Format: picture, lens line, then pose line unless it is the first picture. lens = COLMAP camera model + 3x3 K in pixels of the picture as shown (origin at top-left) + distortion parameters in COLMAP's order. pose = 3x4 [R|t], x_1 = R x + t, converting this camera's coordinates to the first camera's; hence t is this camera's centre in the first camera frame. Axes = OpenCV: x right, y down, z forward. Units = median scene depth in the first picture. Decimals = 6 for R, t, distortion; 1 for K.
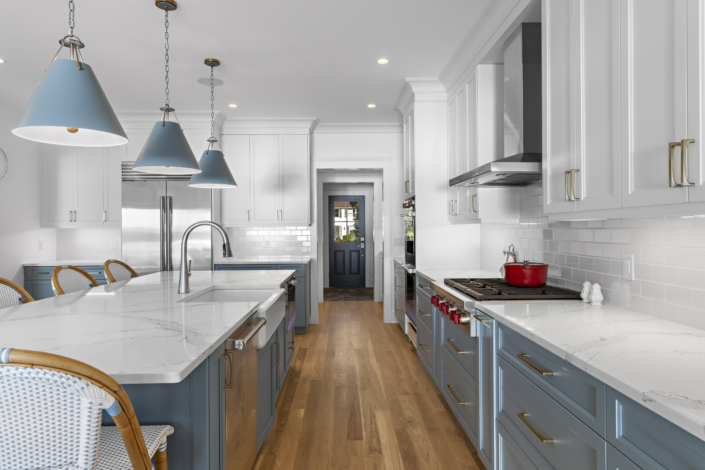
lens RADIAL K [[448.7, 0, 352.5], [0, 448.7, 235.0], [0, 0, 1]] dist [0.000265, 0.000036]
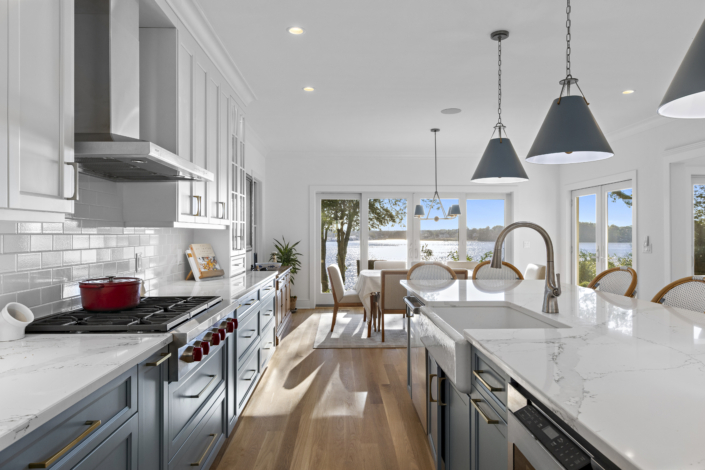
lens RADIAL K [[454.8, 0, 353.6], [0, 454.8, 233.0], [0, 0, 1]] dist [0.002333, 0.000530]
pose [[-0.999980, 0.004827, -0.004038, -0.025838], [0.004808, 0.999977, 0.004715, -0.016766], [0.004061, 0.004695, -0.999981, 1.846610]]
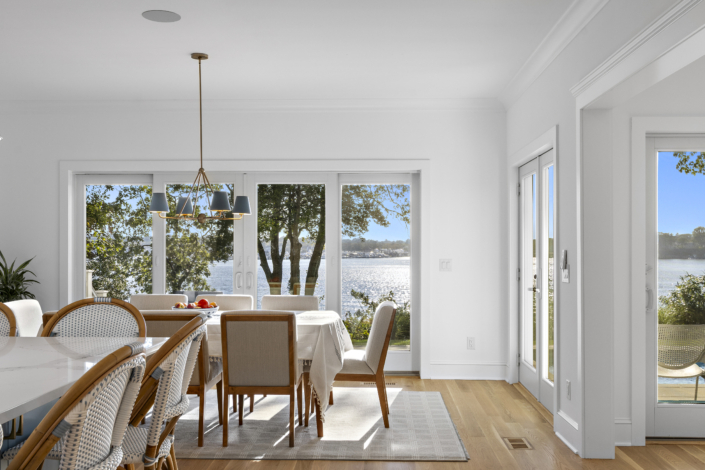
lens RADIAL K [[805.9, 0, 352.5], [0, 805.9, 235.0], [0, 0, 1]] dist [0.004909, 0.003129]
pose [[-0.998535, 0.007003, 0.053655, -0.995211], [0.006610, 0.999950, -0.007513, -0.010231], [-0.053705, -0.007148, -0.998531, 1.738832]]
